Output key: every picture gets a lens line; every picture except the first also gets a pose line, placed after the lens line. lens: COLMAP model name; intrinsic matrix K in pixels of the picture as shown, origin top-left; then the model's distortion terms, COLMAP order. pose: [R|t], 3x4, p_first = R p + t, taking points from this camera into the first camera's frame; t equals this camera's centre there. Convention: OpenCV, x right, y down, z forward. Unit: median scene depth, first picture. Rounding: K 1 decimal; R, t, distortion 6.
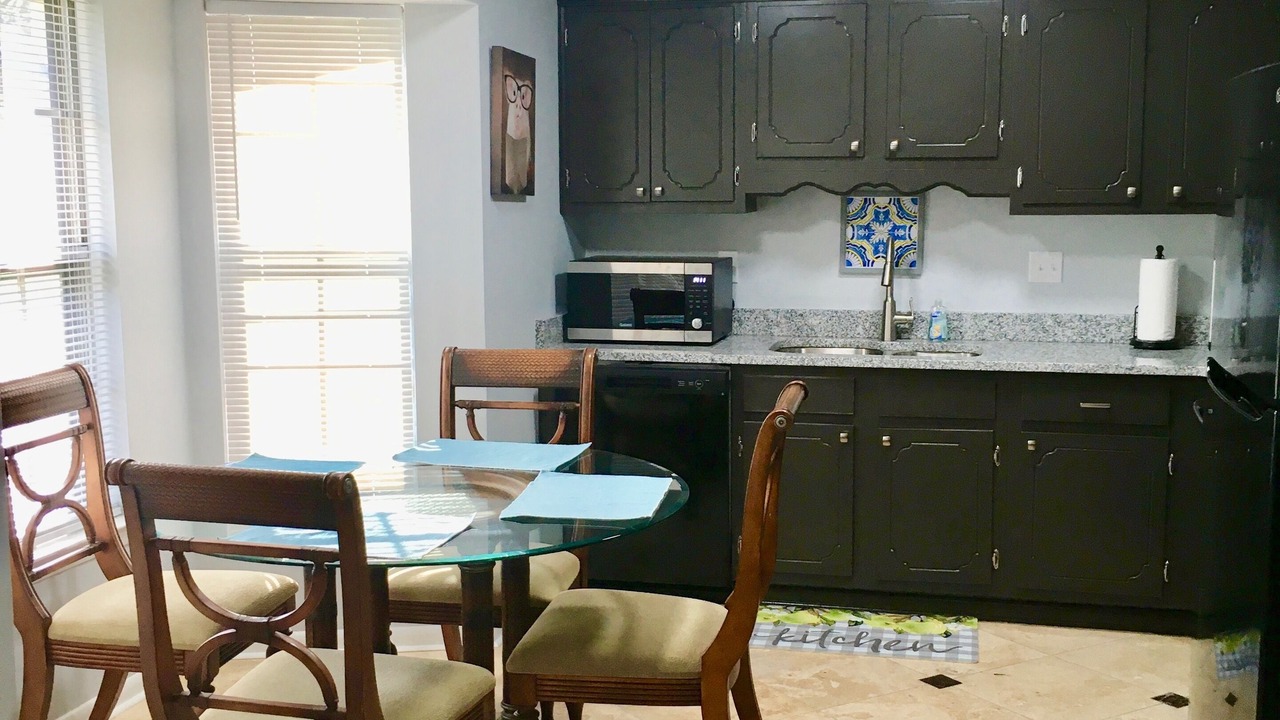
lens RADIAL K [[1456.9, 0, 641.3], [0, 1456.9, 378.5], [0, 0, 1]] dist [0.035471, 0.016539]
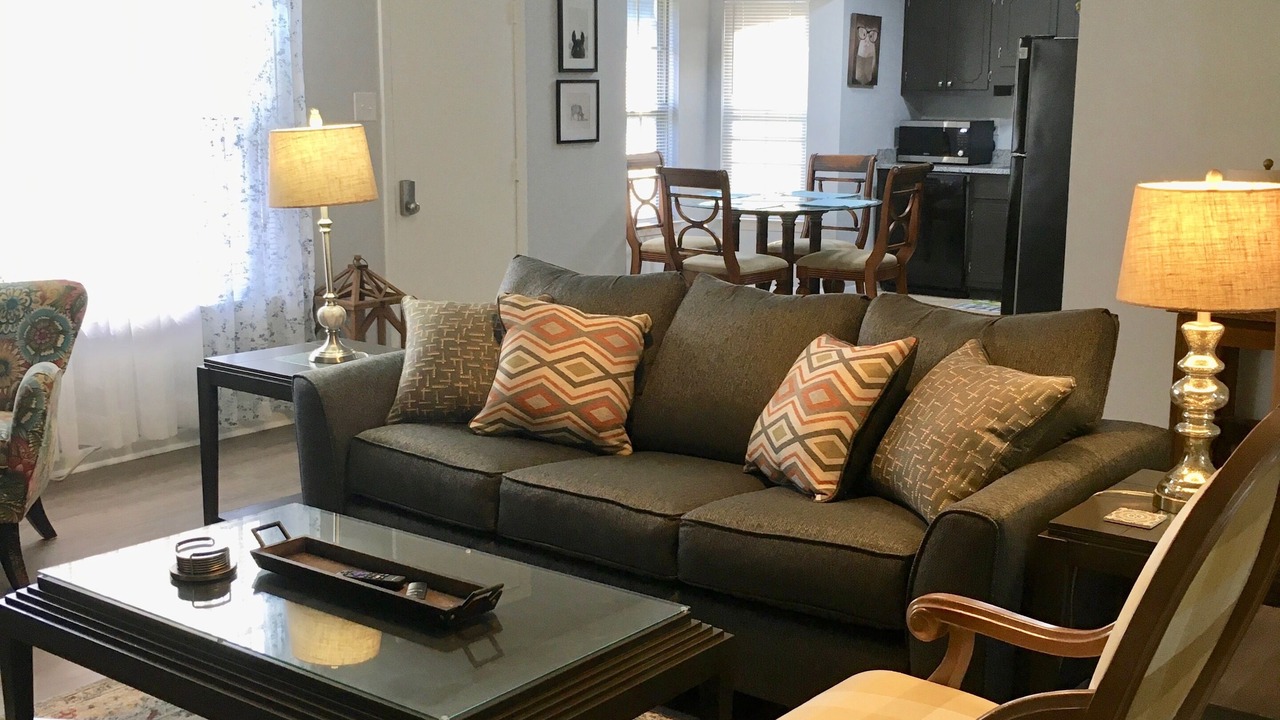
lens RADIAL K [[1456.9, 0, 641.3], [0, 1456.9, 378.5], [0, 0, 1]] dist [0.035471, 0.016539]
pose [[0.912530, 0.089271, -0.399149, 0.542235], [-0.063691, 0.995001, 0.076923, 0.165207], [0.404020, -0.044773, 0.913654, -1.146553]]
